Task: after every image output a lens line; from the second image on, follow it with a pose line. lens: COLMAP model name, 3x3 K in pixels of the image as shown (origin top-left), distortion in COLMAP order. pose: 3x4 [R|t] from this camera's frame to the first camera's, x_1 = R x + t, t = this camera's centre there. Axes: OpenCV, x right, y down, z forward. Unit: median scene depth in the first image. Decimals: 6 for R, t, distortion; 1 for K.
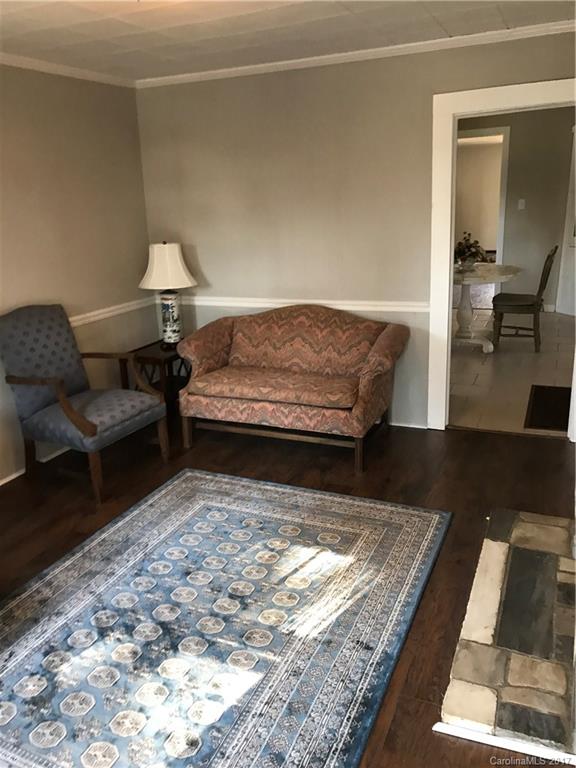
lens RADIAL K [[628.2, 0, 285.8], [0, 628.2, 382.6], [0, 0, 1]] dist [0.028281, 0.013977]
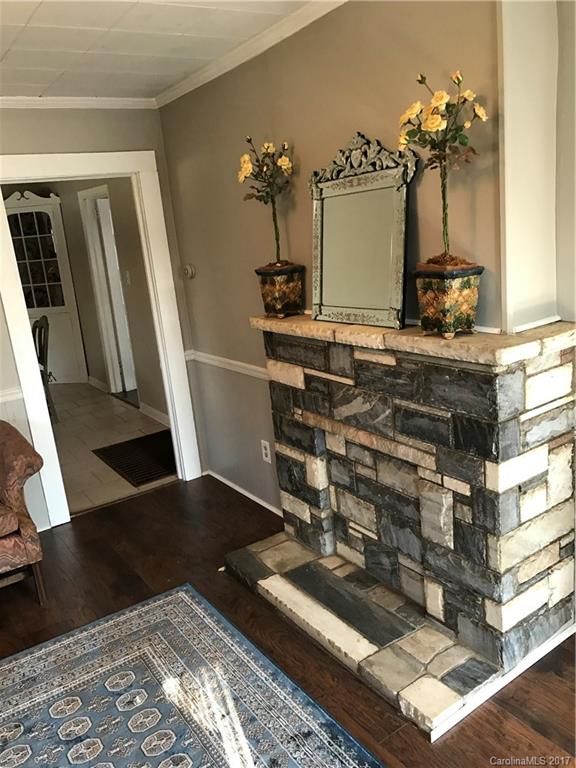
lens RADIAL K [[628.2, 0, 286.6], [0, 628.2, 386.0], [0, 0, 1]] dist [0.028281, 0.013977]
pose [[0.543377, -0.218242, 0.810624, -0.418668], [0.308949, 0.949835, 0.048626, -0.086921], [-0.780571, 0.224019, 0.583544, 0.312248]]
